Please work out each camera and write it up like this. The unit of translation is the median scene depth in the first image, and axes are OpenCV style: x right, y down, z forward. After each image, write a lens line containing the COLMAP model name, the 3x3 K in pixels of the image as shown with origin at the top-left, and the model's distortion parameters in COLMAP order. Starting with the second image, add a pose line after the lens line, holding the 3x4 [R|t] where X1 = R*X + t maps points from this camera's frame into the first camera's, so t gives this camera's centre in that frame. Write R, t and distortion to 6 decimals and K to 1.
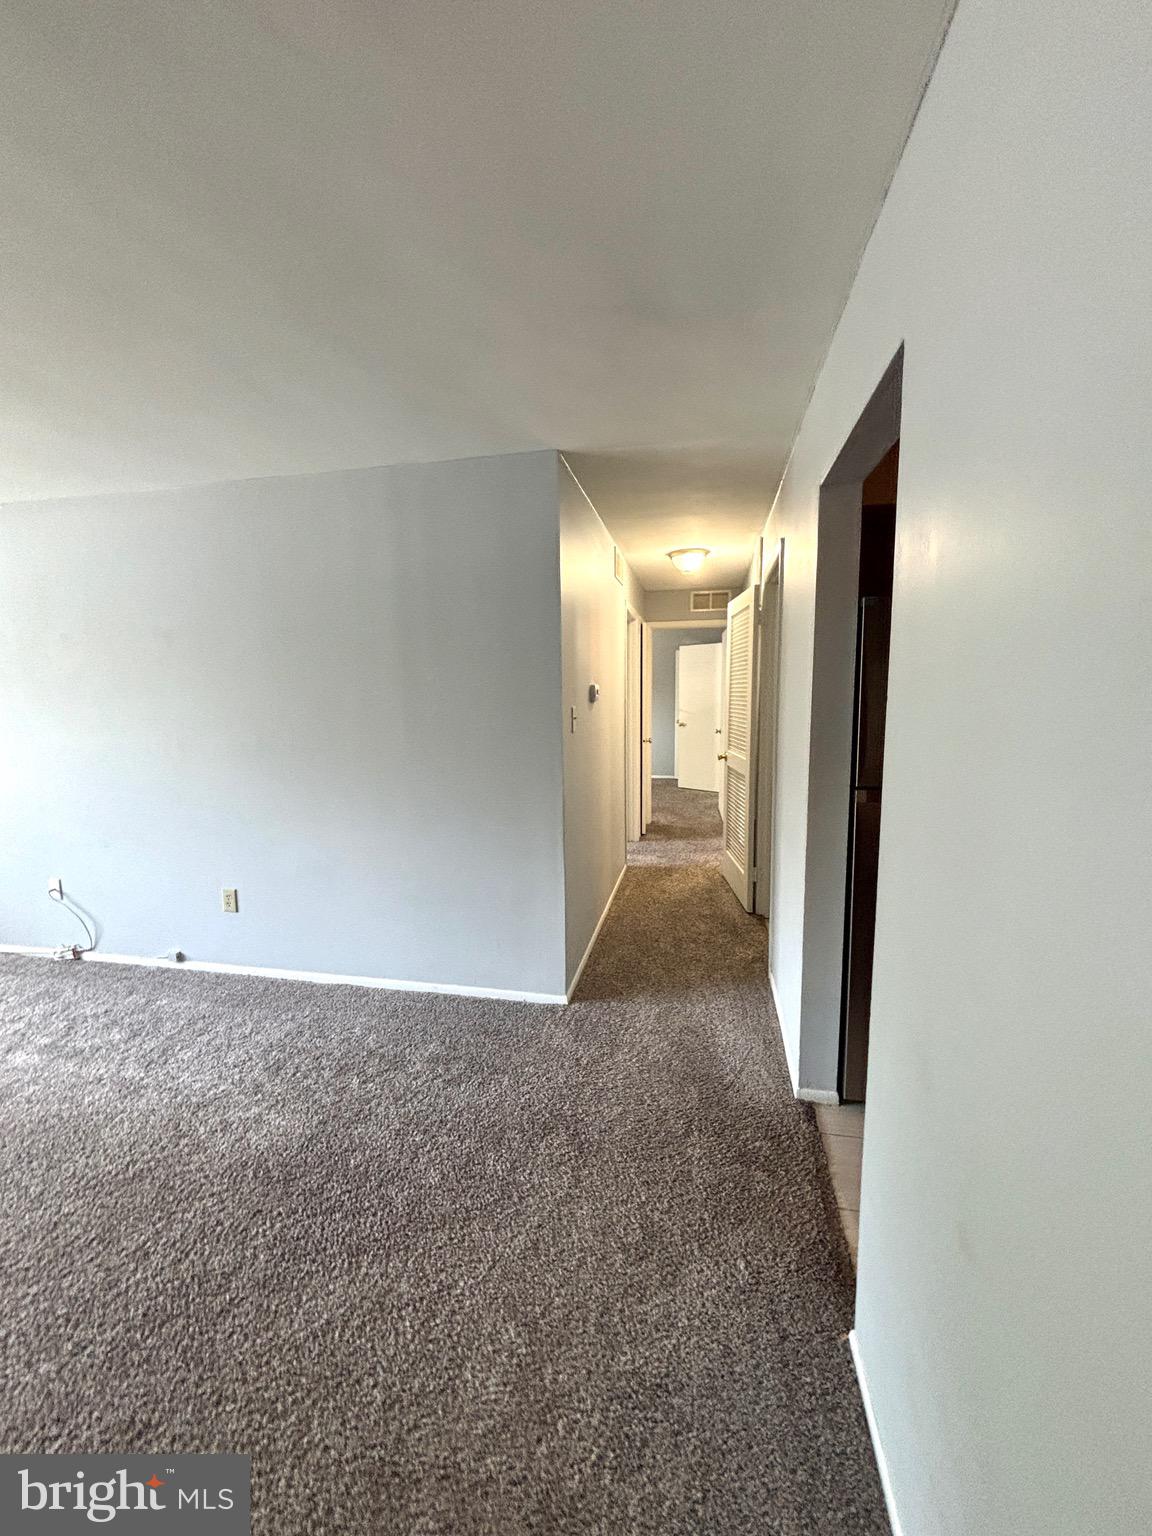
lens RADIAL K [[618.8, 0, 576.0], [0, 618.8, 768.0], [0, 0, 1]] dist [0.011412, -0.000880]
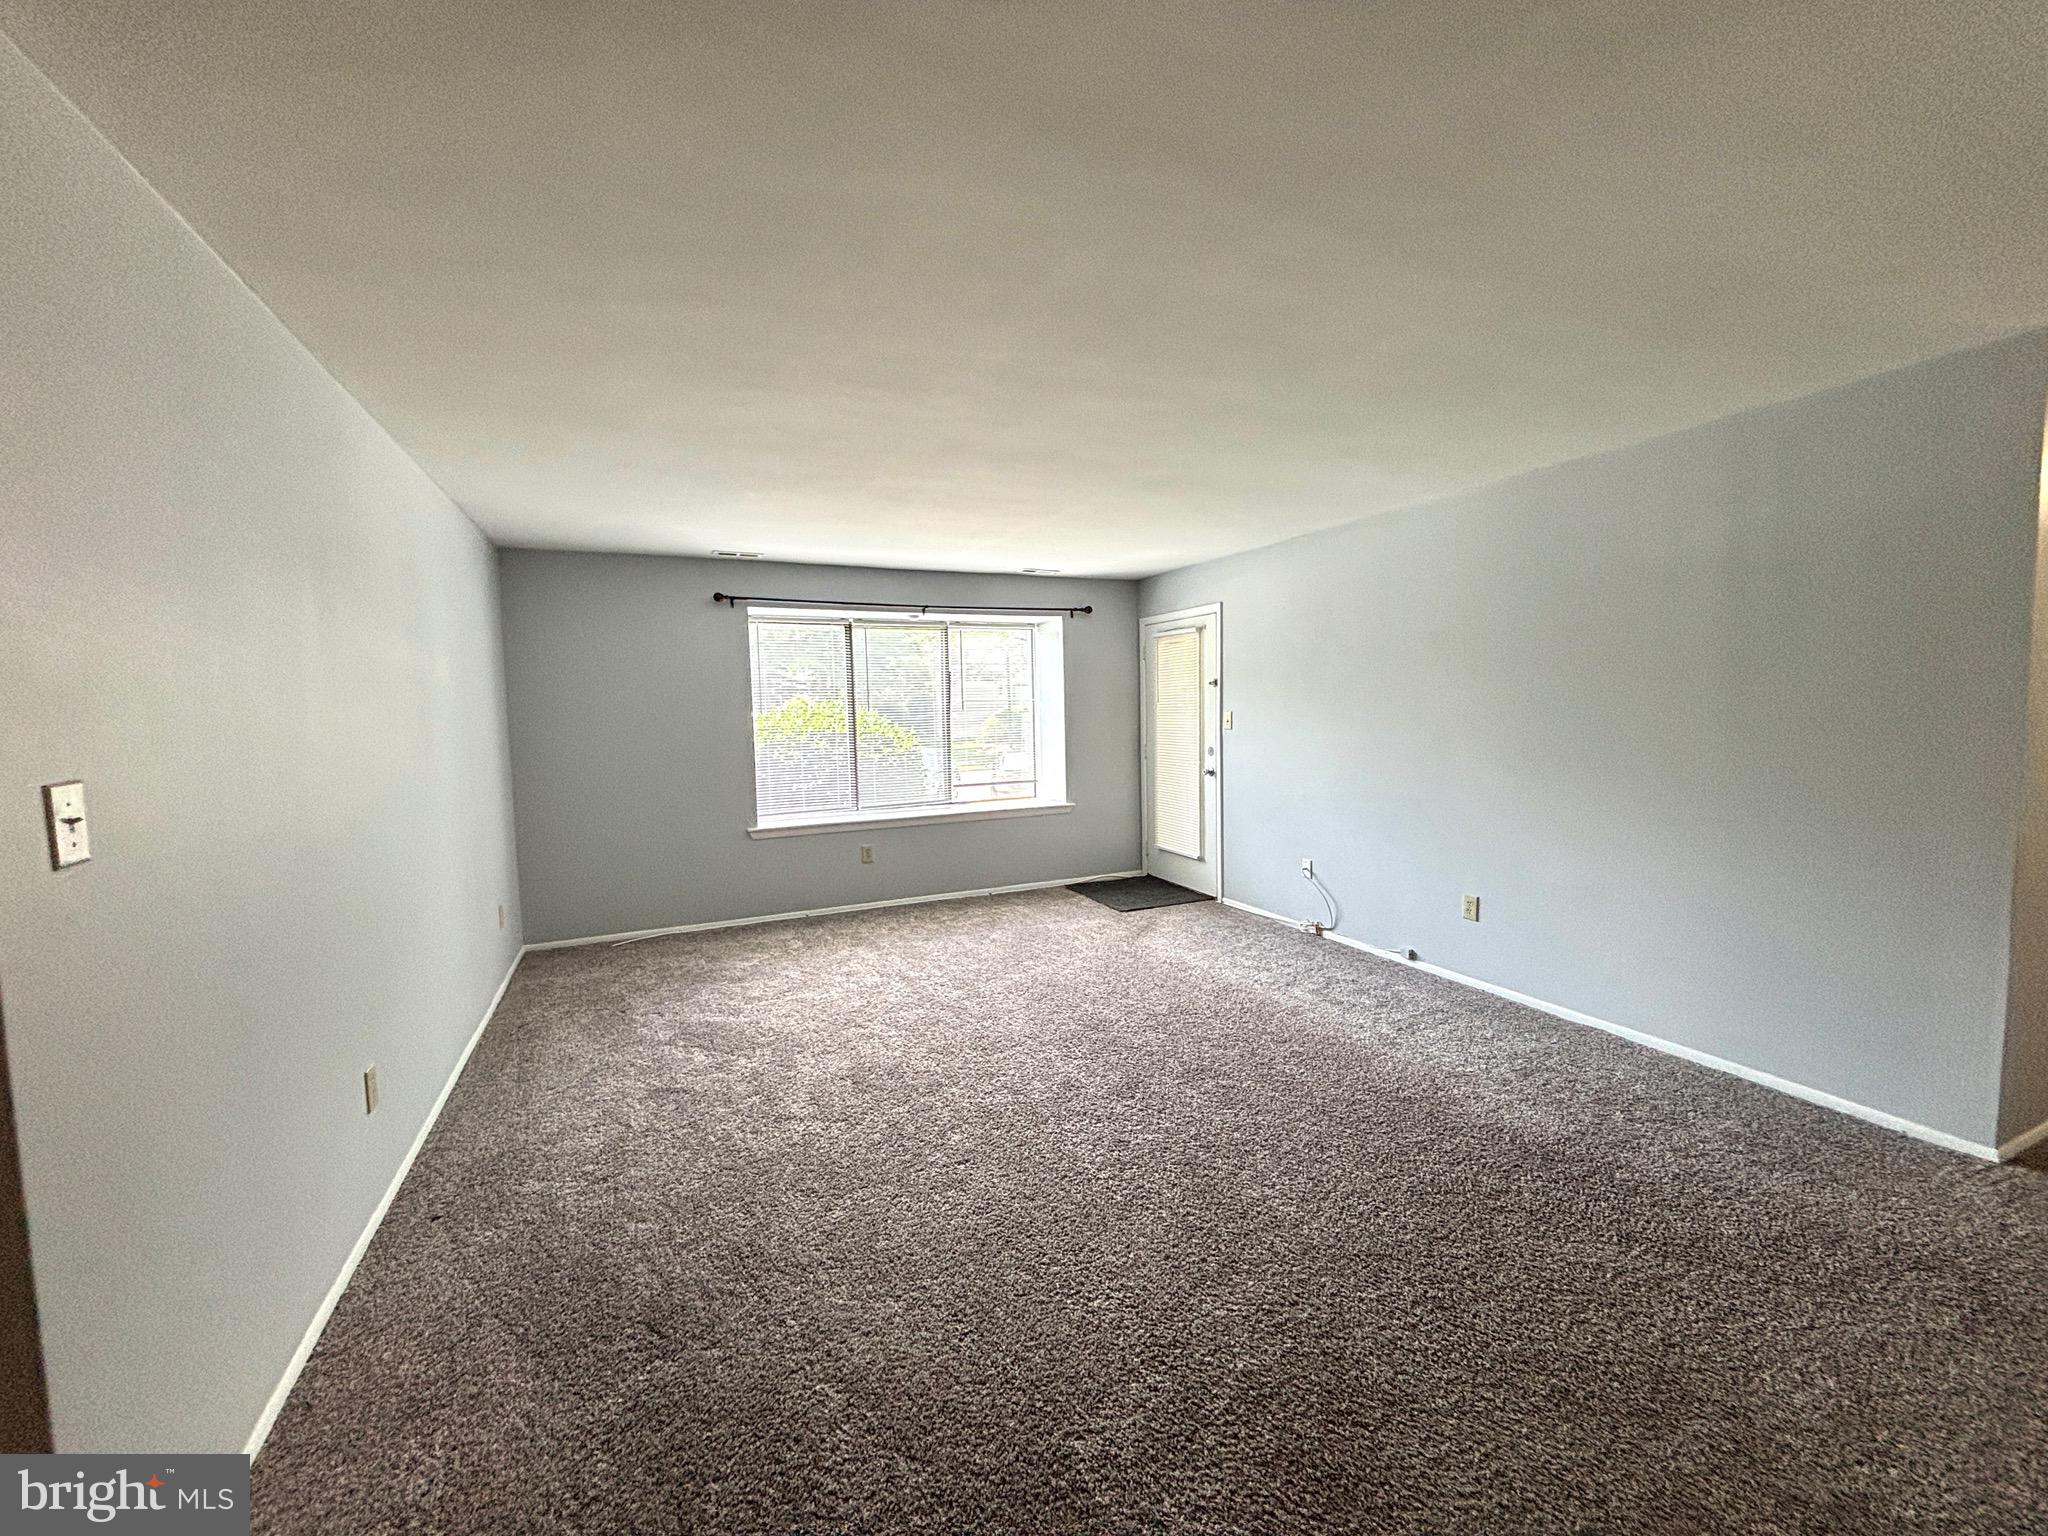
lens RADIAL K [[825.1, 0, 1014.7], [0, 825.1, 760.1], [0, 0, 1]] dist [0.011412, -0.000880]
pose [[0.582672, 0.056402, -0.810748, 0.074505], [-0.087958, 0.996106, 0.006083, 0.041741], [0.807934, 0.067767, 0.585364, -0.390877]]
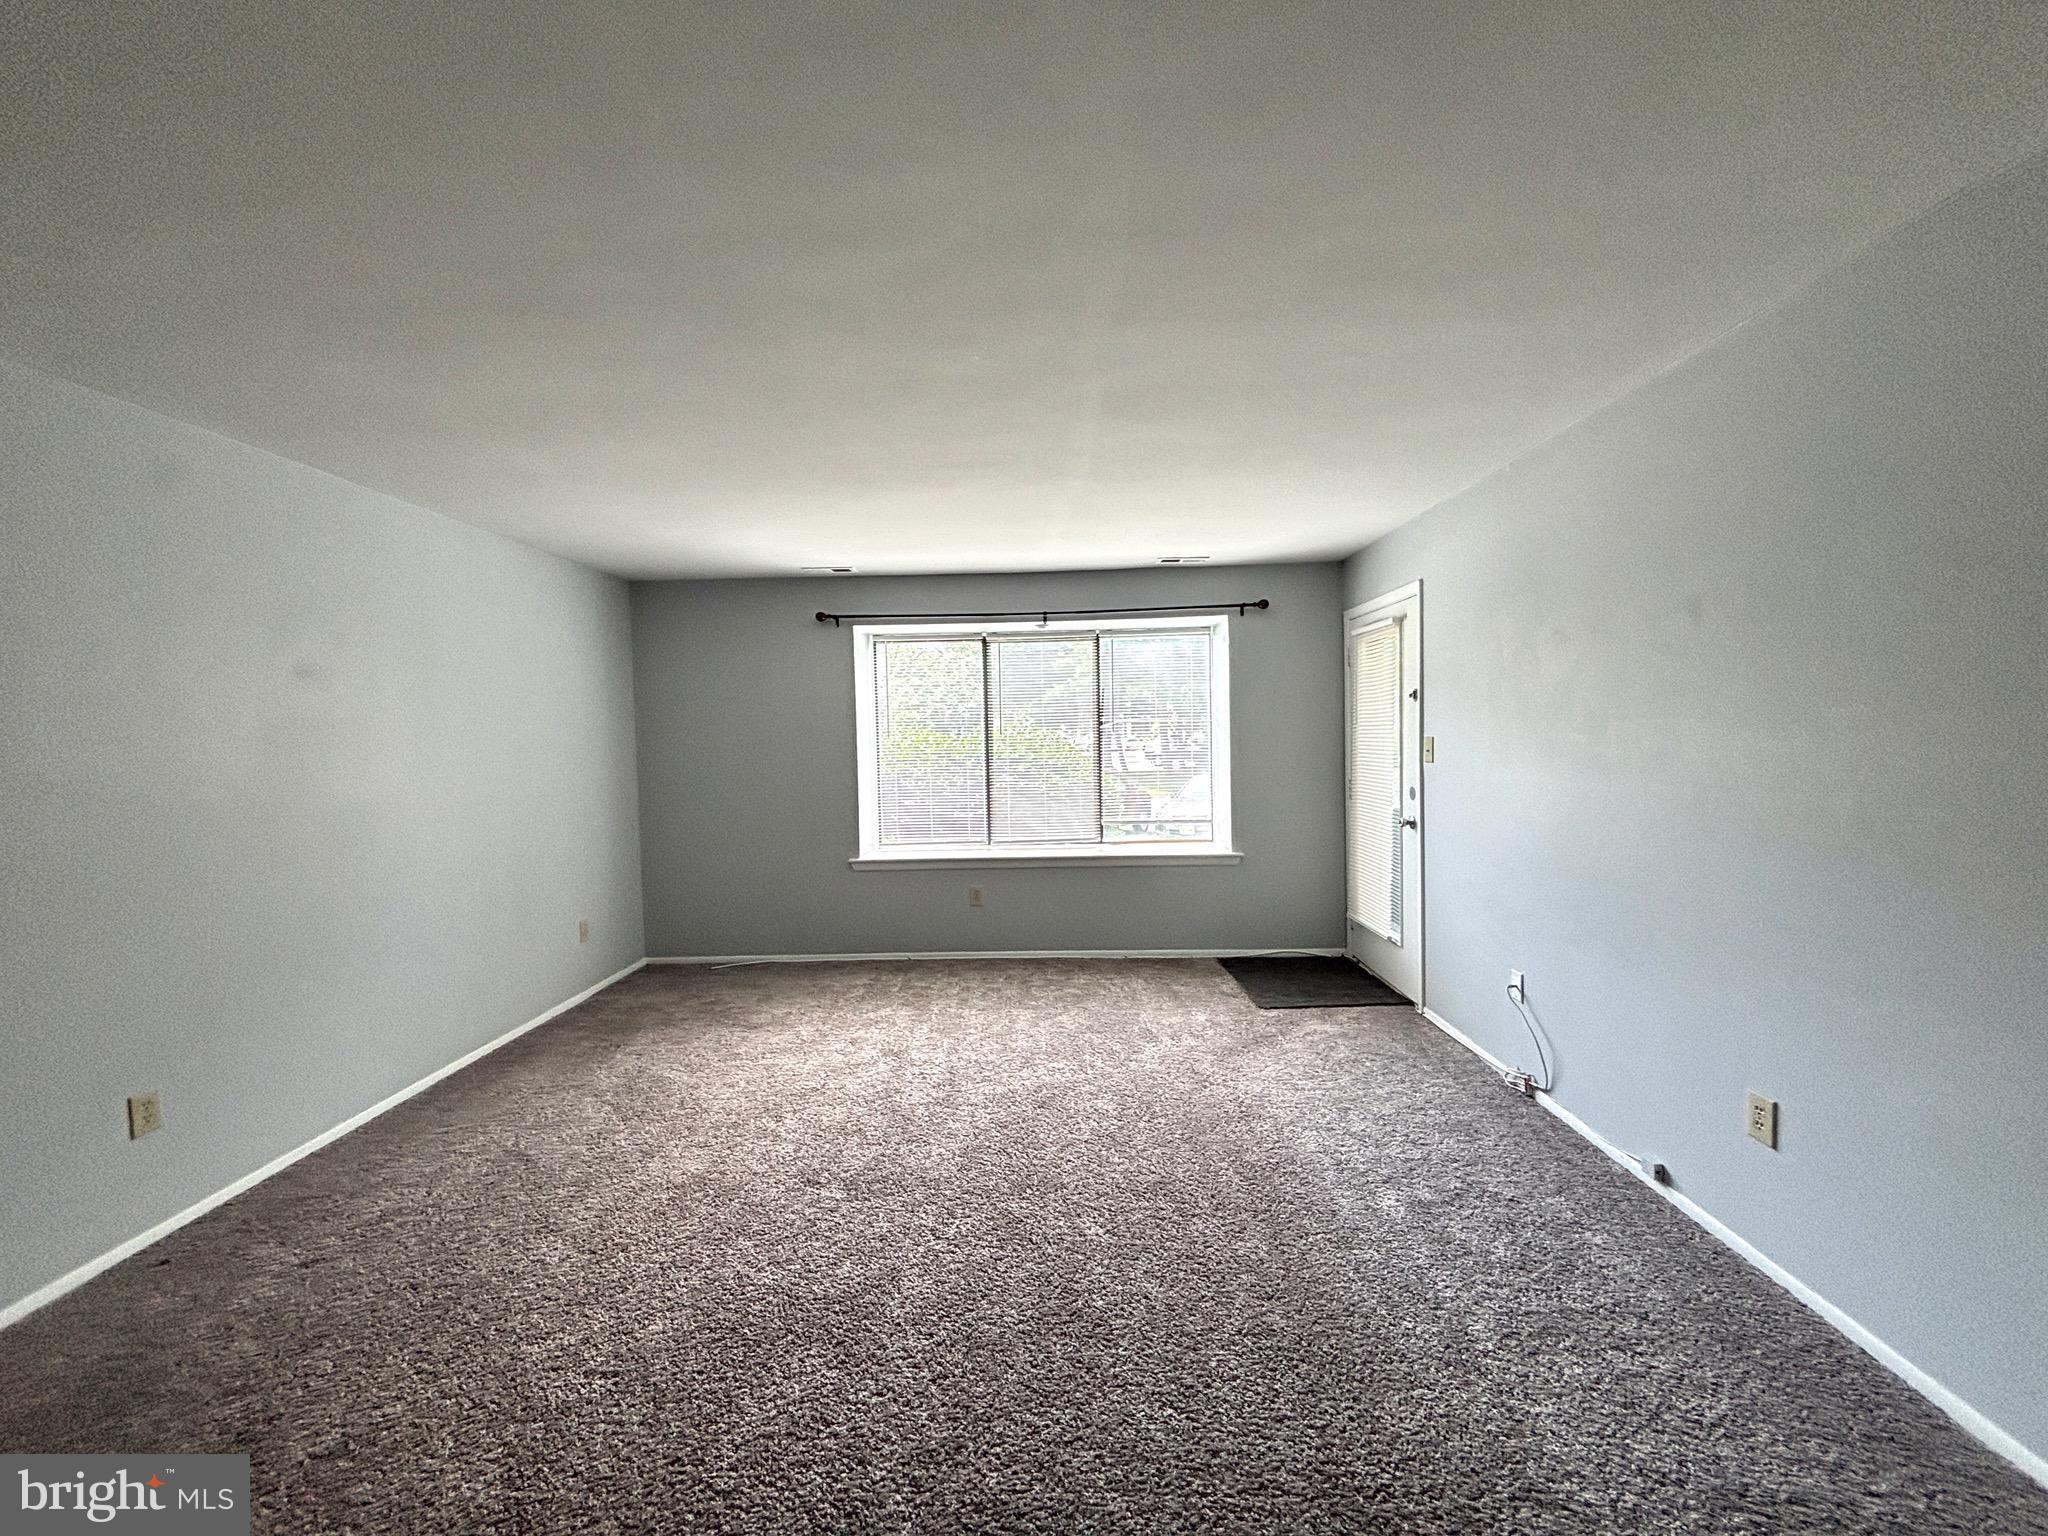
lens RADIAL K [[818.6, 0, 1024.0], [0, 818.6, 768.0], [0, 0, 1]] dist [-0.000100, 0.003310]
pose [[0.163764, 0.049655, -0.985249, -0.017363], [-0.101571, 0.994273, 0.033227, -0.034674], [0.981257, 0.094631, 0.167870, 0.318602]]
